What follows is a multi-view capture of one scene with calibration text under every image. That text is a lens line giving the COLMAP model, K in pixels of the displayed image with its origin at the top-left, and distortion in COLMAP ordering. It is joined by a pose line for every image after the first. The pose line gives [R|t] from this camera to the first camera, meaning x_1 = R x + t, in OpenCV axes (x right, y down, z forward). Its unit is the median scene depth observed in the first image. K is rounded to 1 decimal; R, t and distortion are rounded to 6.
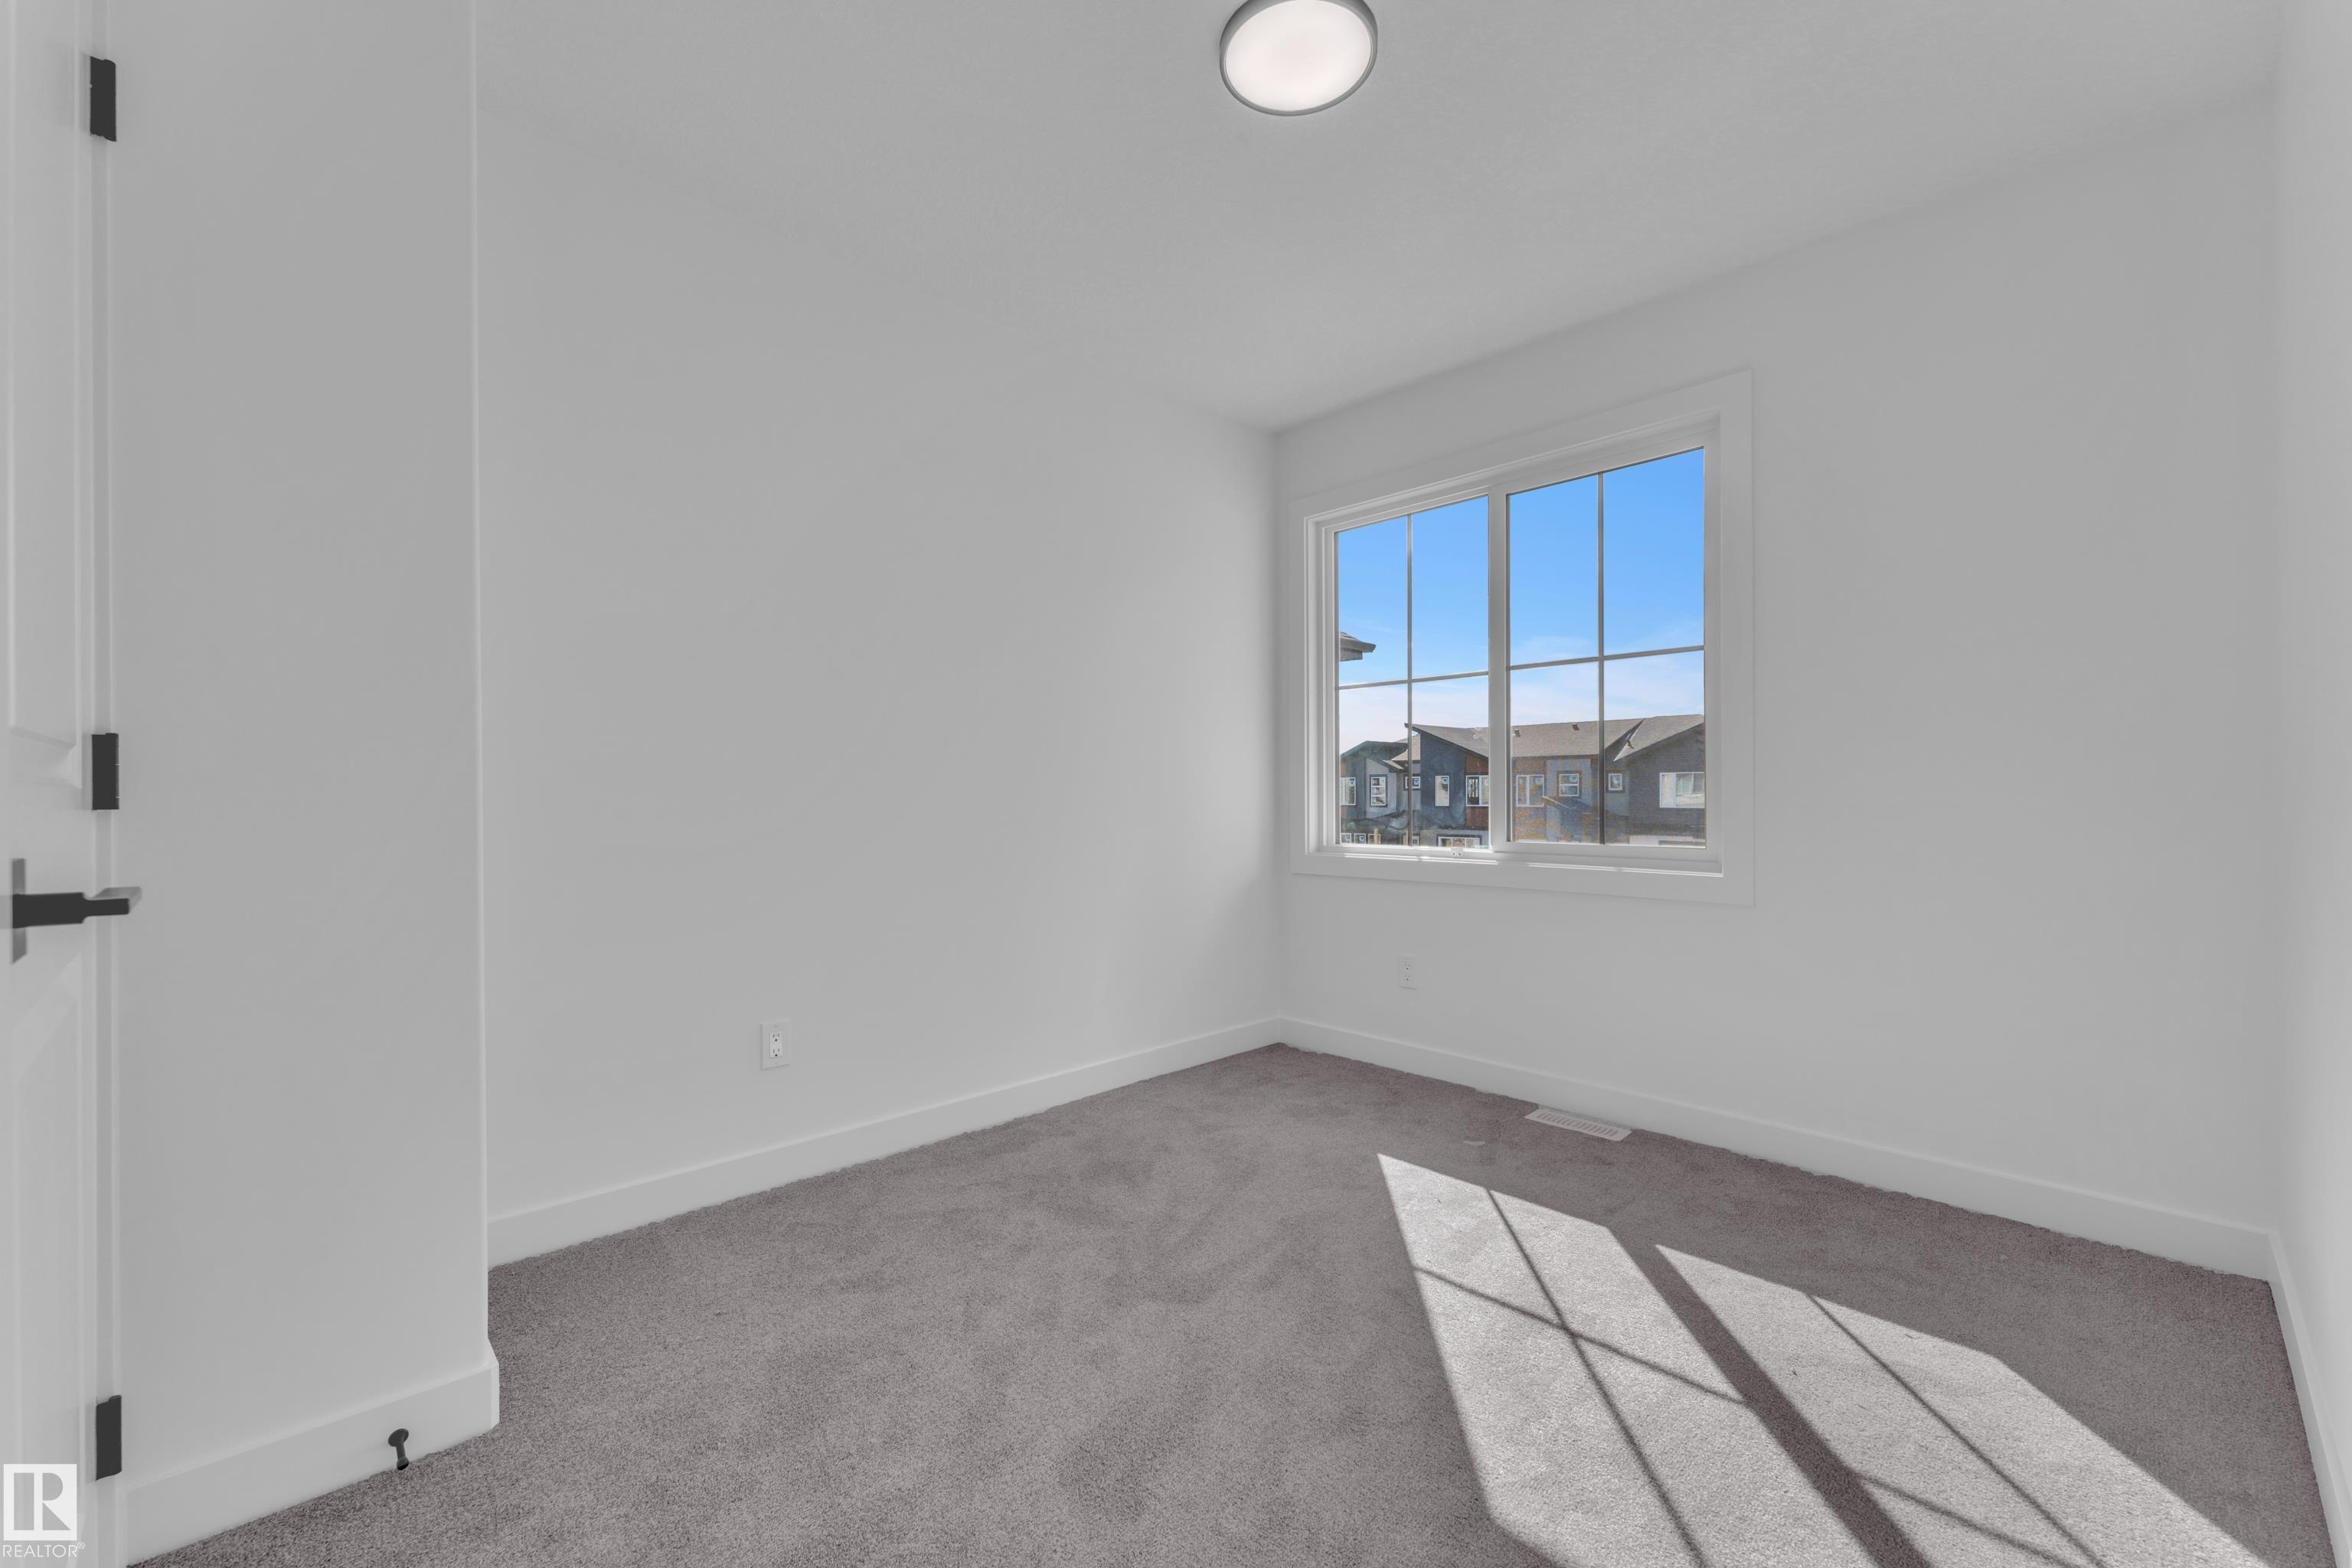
lens RADIAL K [[948.5, 0, 1175.1], [0, 948.5, 774.8], [0, 0, 1]] dist [0.001238, 0.000239]
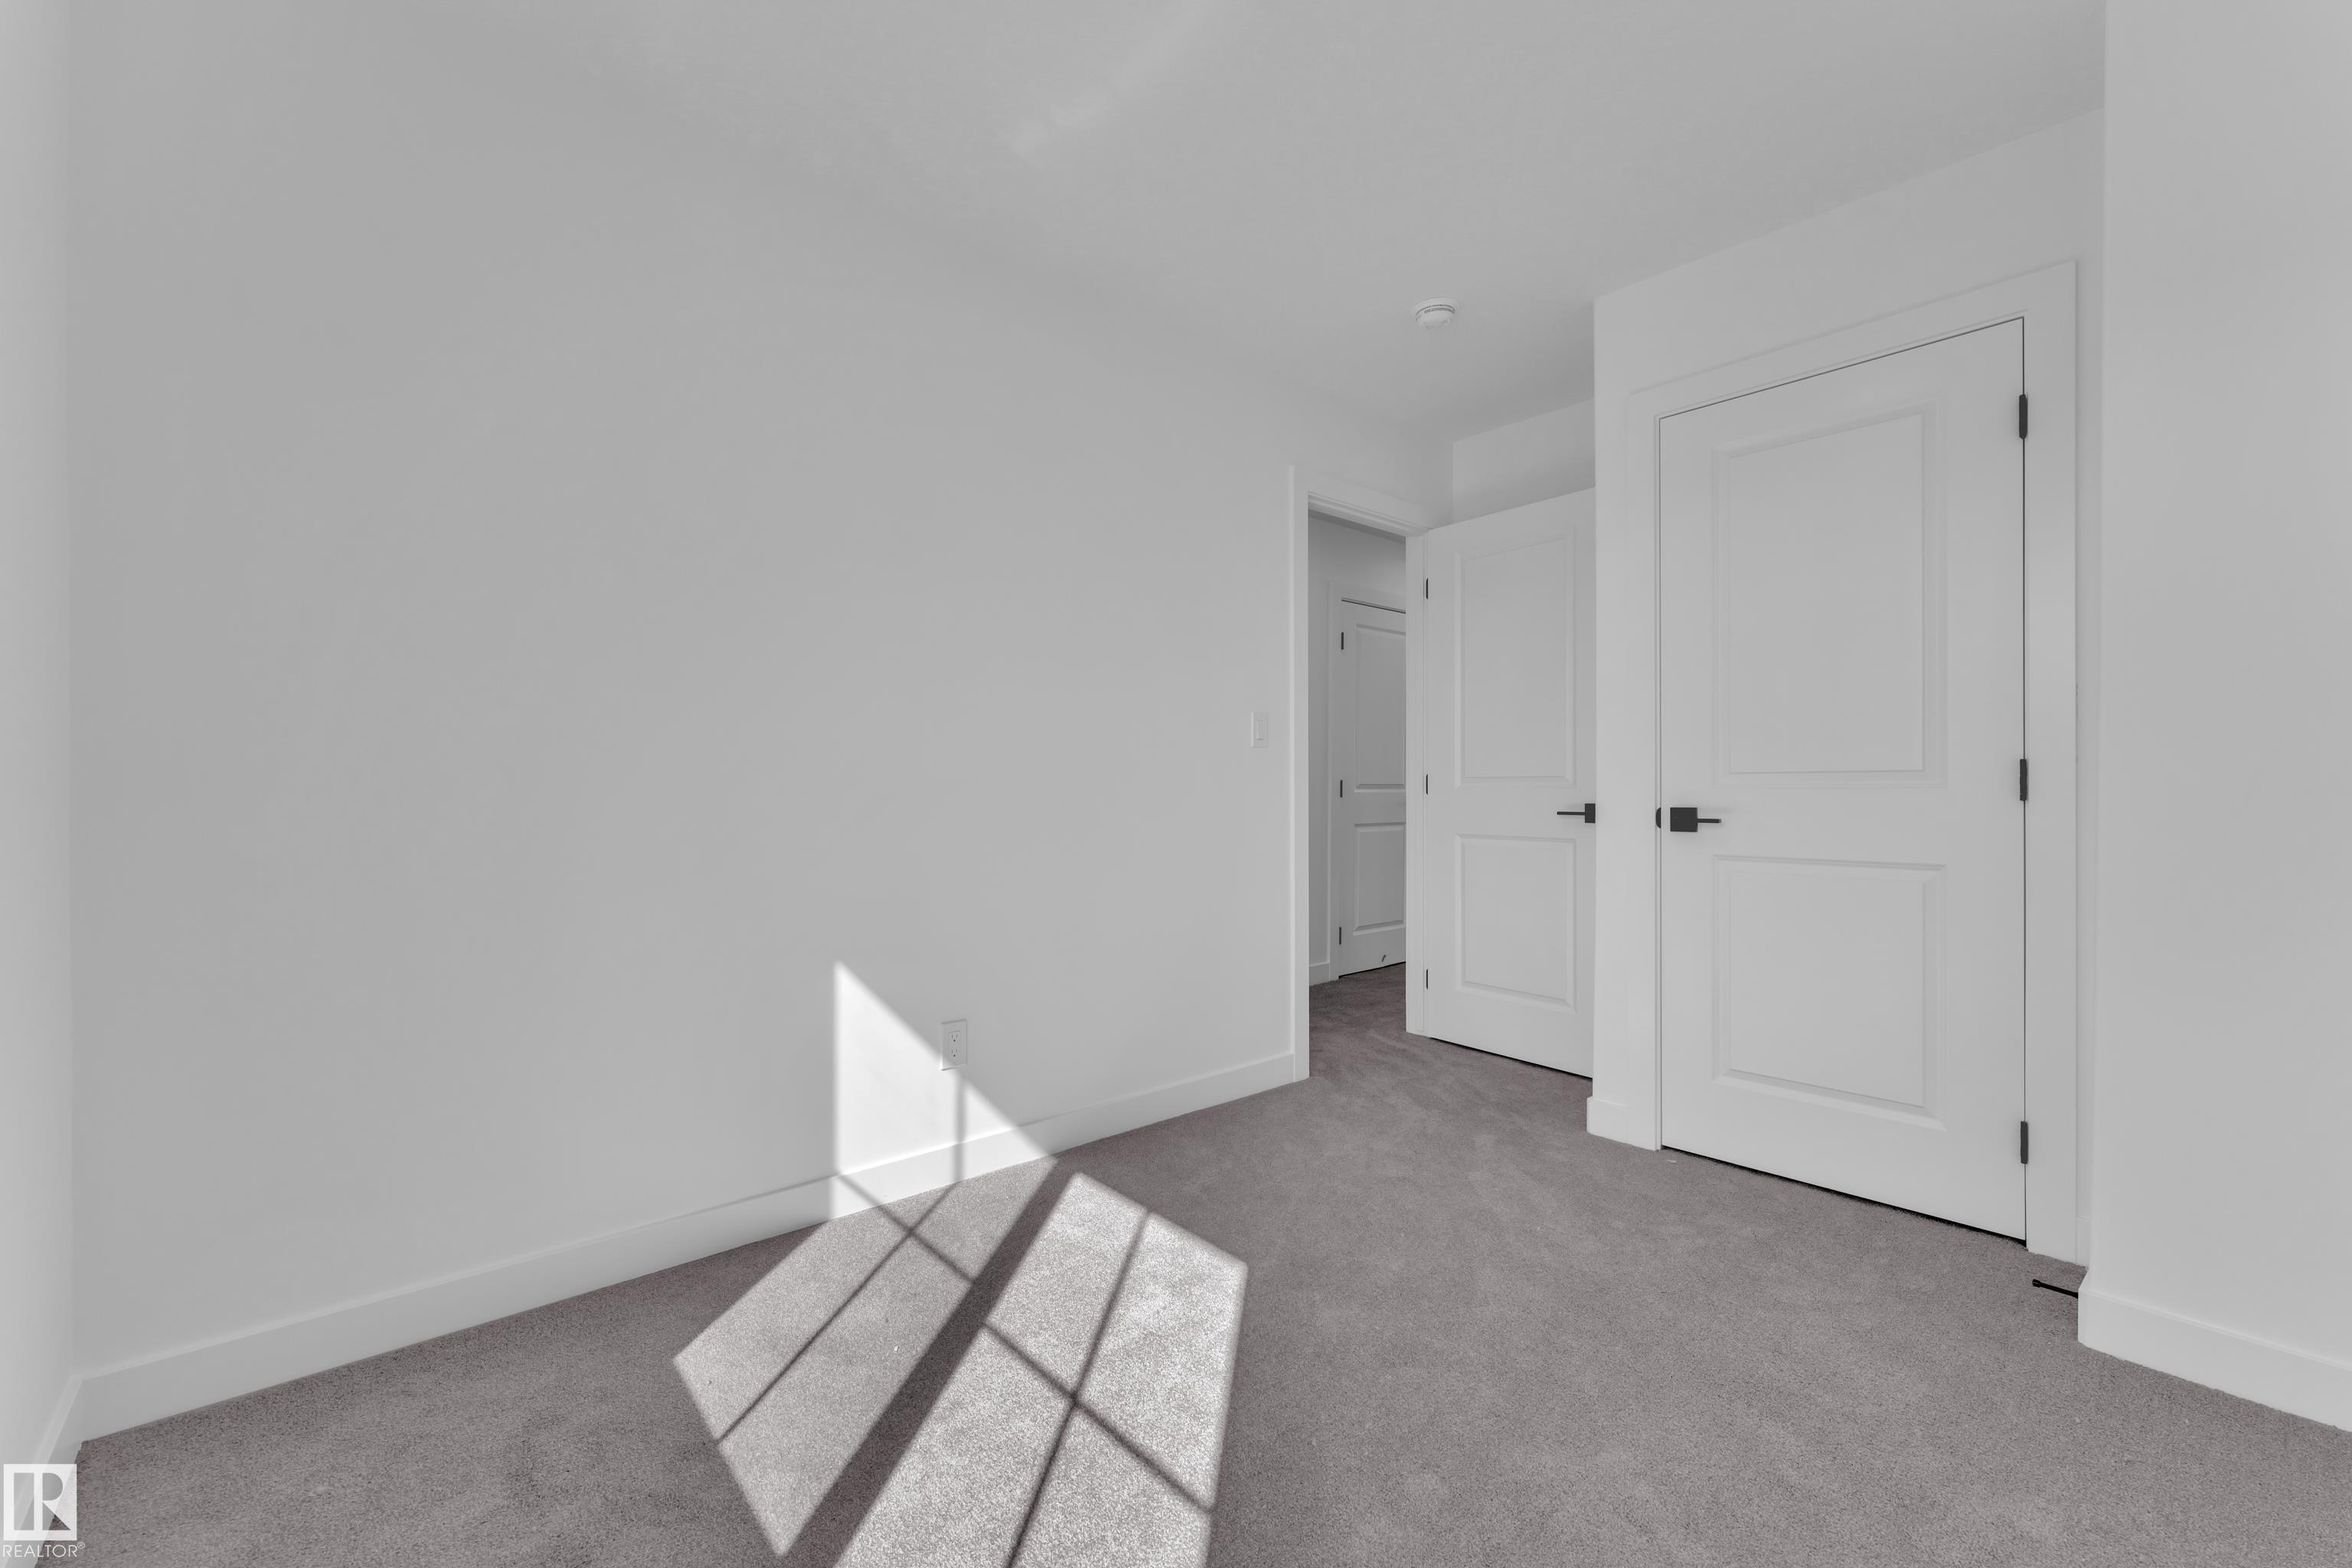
lens RADIAL K [[948.5, 0, 1175.1], [0, 948.5, 774.8], [0, 0, 1]] dist [0.001238, 0.000239]
pose [[-0.998097, 0.002542, 0.061608, 0.264417], [0.000698, 0.999552, -0.029932, 0.032295], [-0.061656, -0.029832, -0.997652, 1.880454]]
